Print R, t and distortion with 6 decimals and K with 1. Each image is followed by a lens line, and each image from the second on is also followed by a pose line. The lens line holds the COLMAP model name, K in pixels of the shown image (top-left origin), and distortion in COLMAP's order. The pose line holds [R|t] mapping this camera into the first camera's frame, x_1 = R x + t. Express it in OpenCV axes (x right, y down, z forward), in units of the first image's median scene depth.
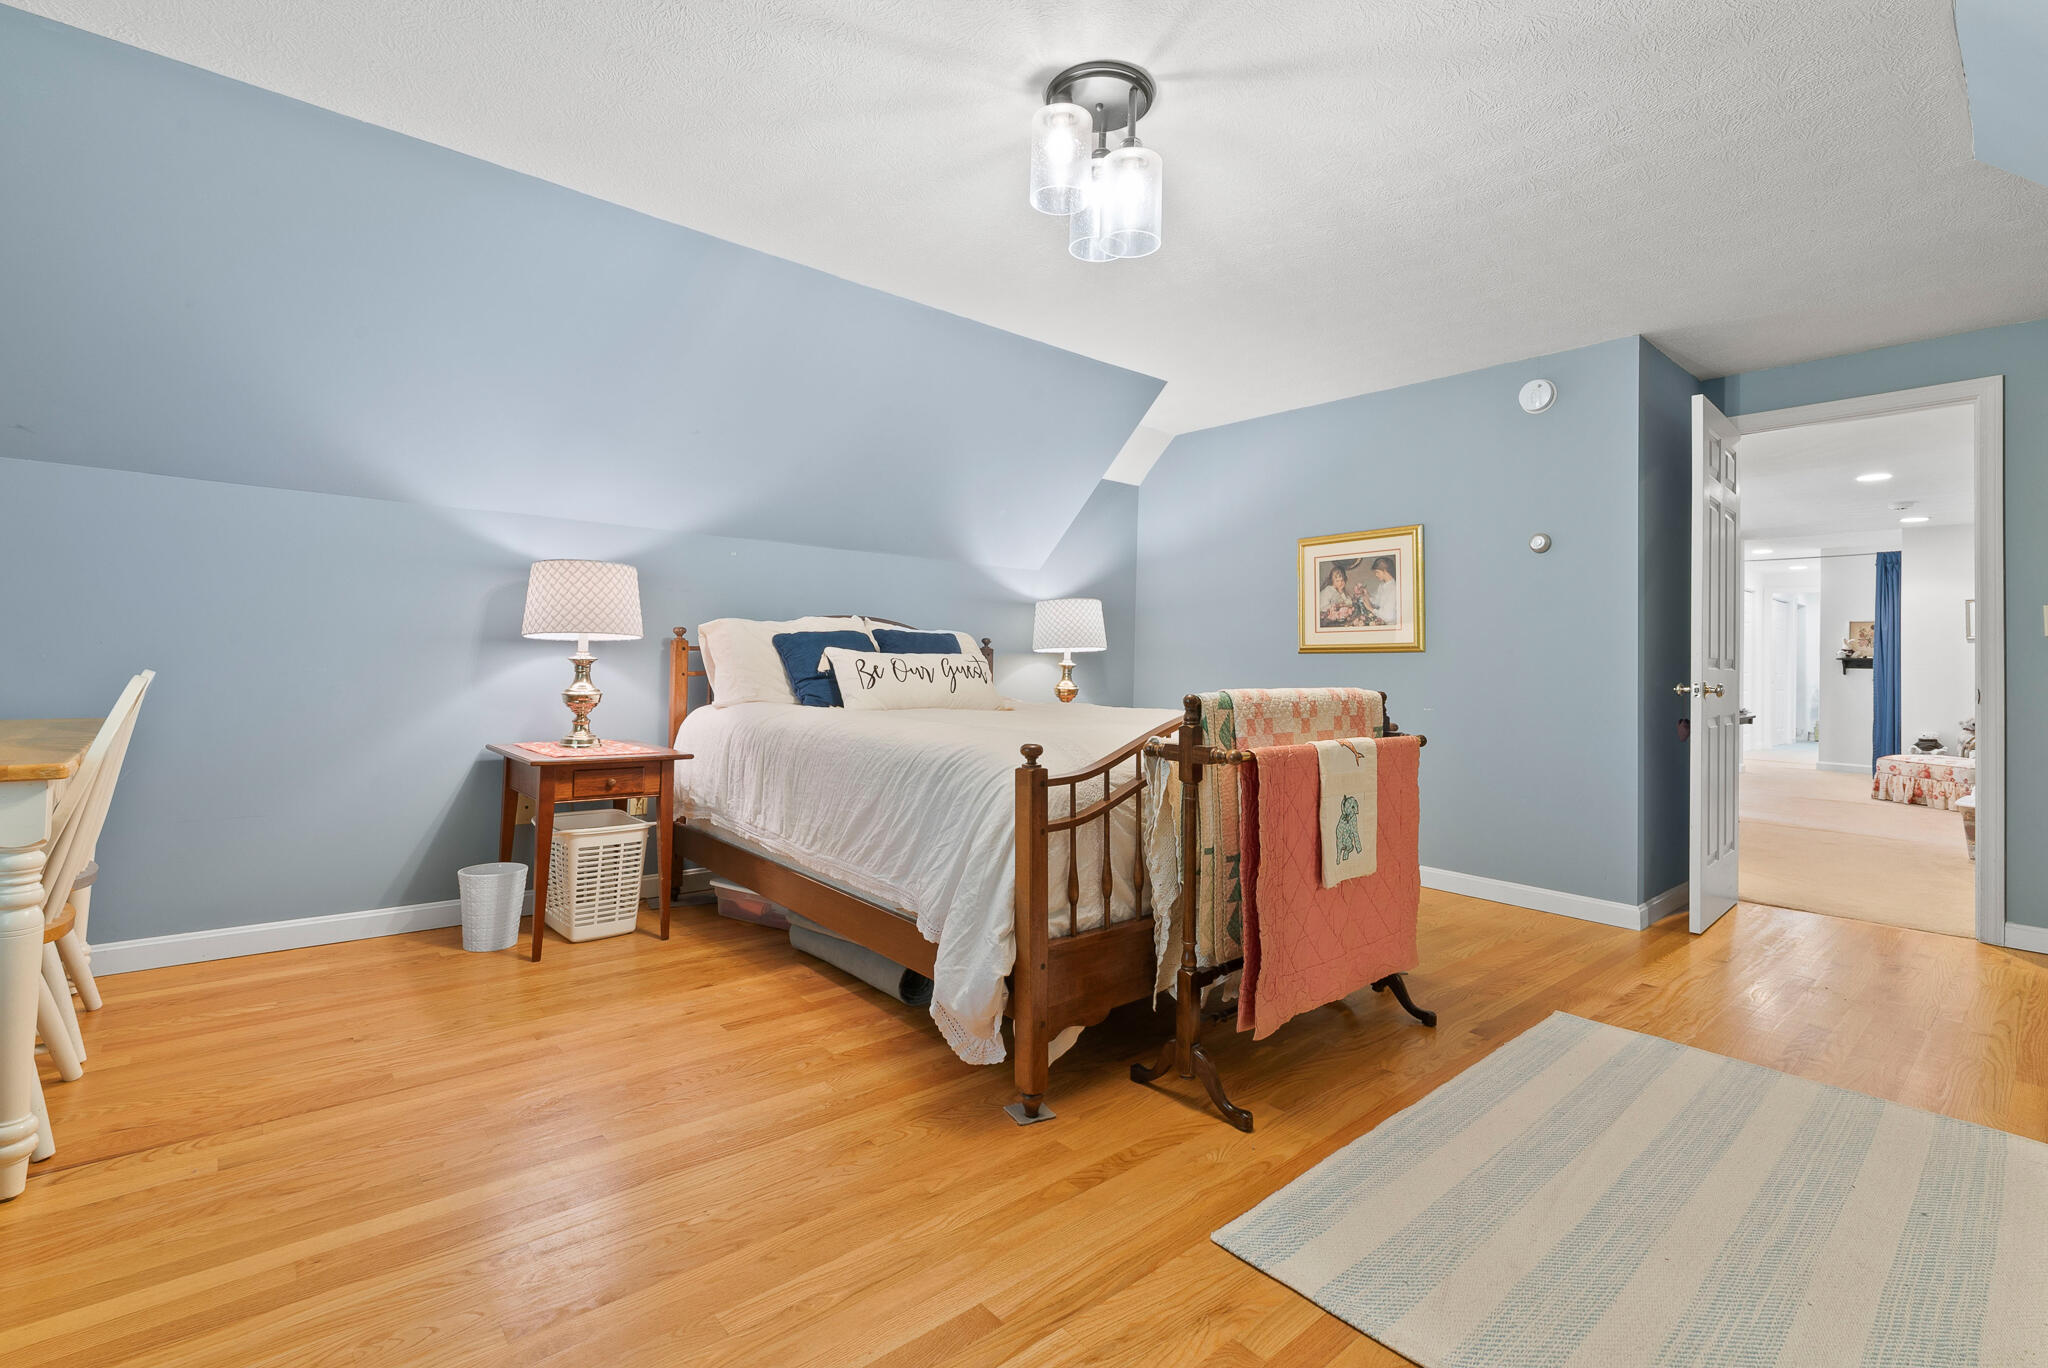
lens RADIAL K [[914.2, 0, 1015.7], [0, 914.2, 671.5], [0, 0, 1]] dist [-0.002856, -0.000626]
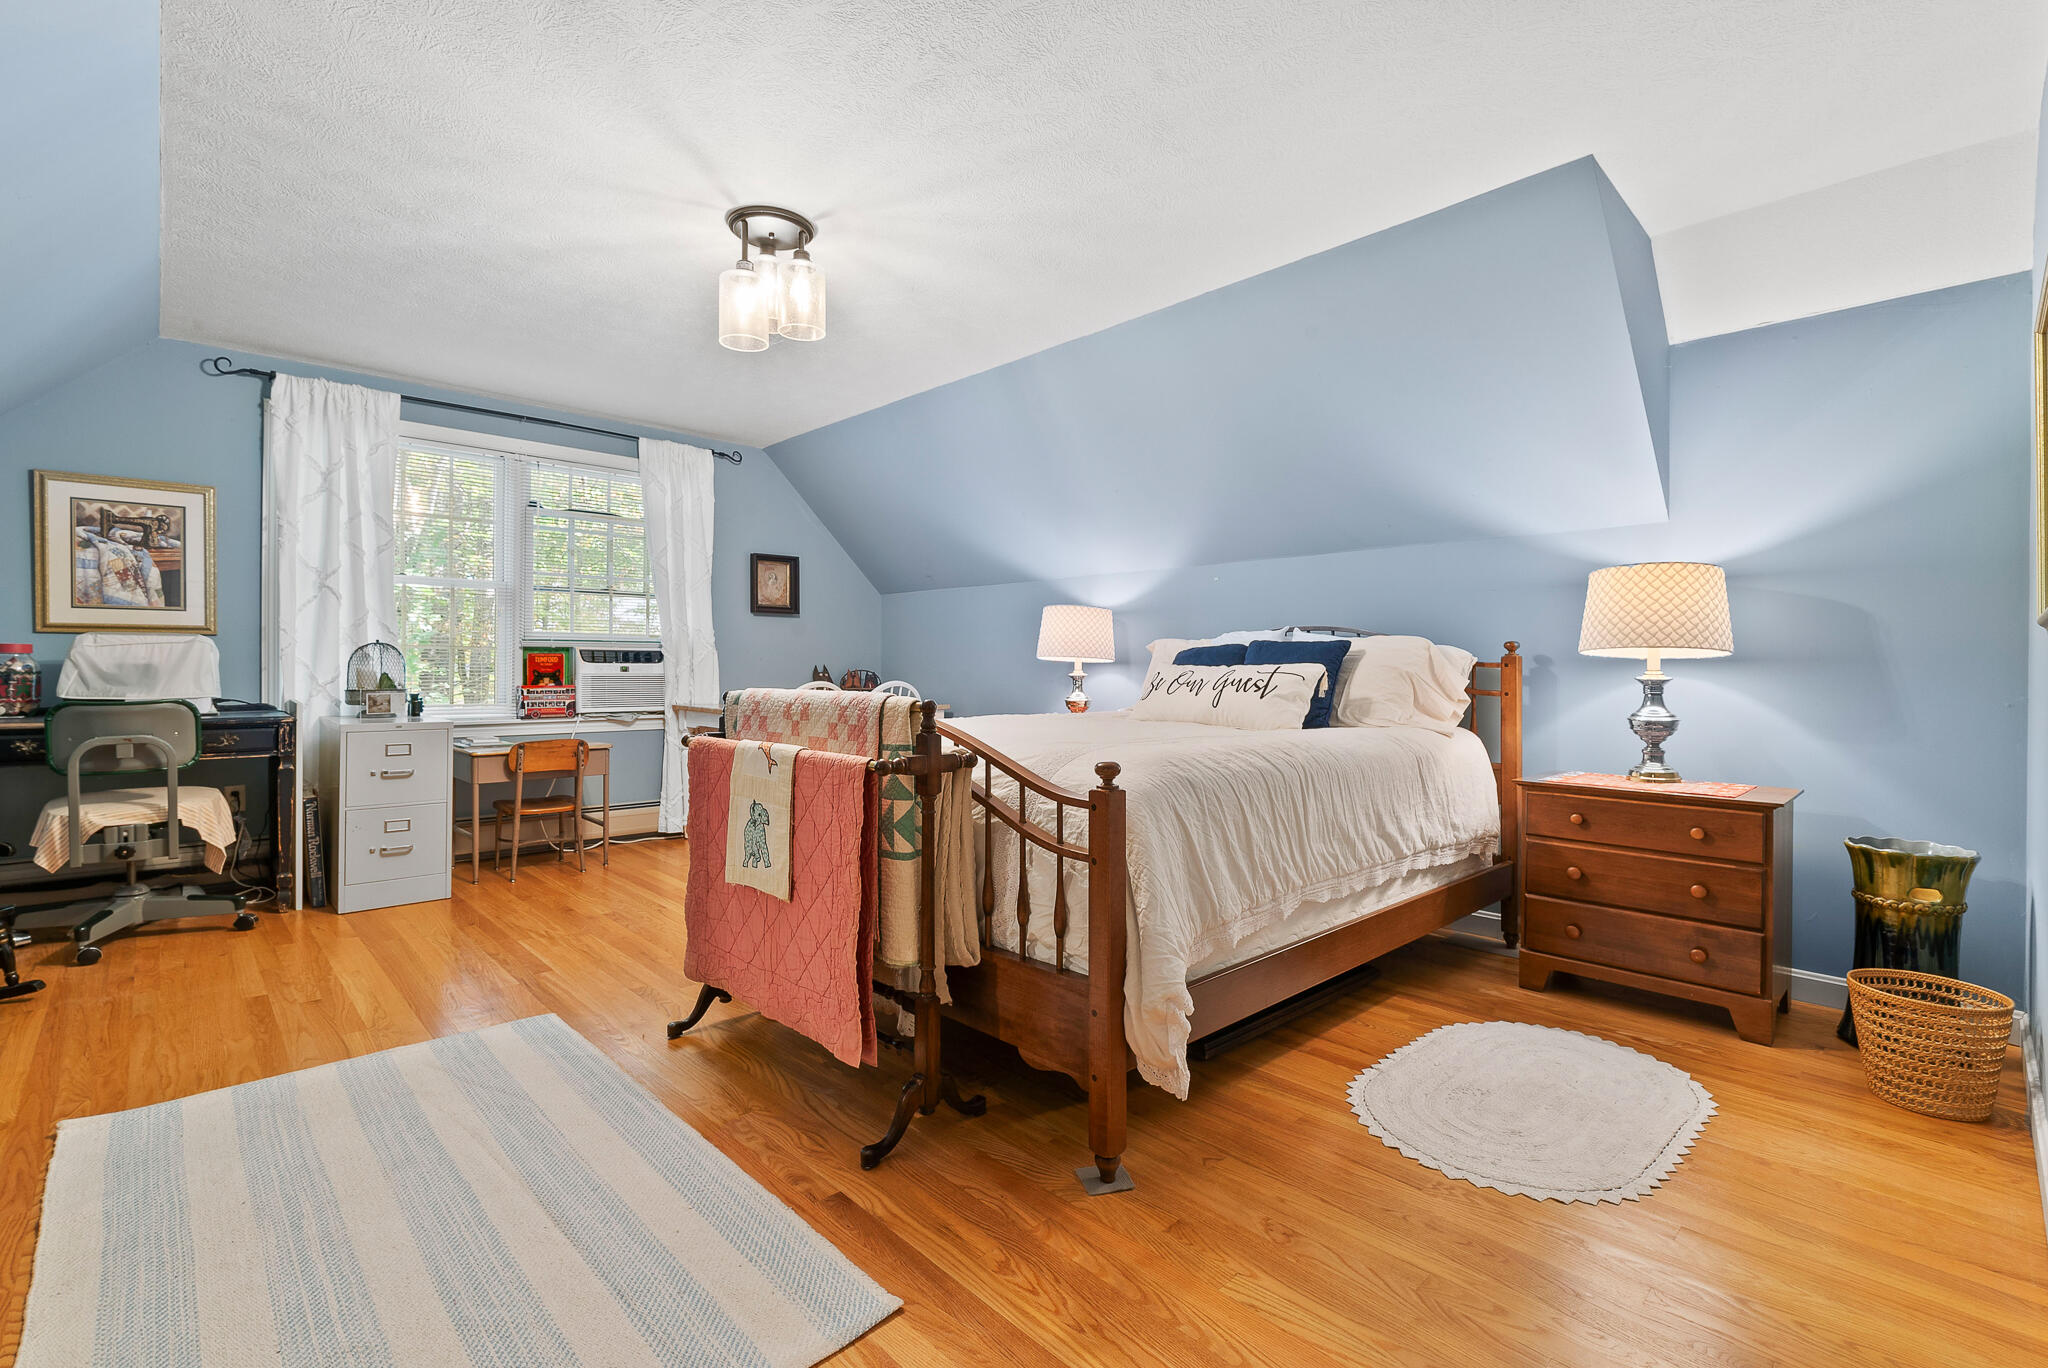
lens RADIAL K [[914.2, 0, 1015.8], [0, 914.2, 682.1], [0, 0, 1]] dist [-0.002856, -0.000626]
pose [[0.052779, -0.006023, -0.998588, 1.059824], [-0.015898, 0.999850, -0.006871, 0.010500], [0.998480, 0.016238, 0.052675, 0.966163]]
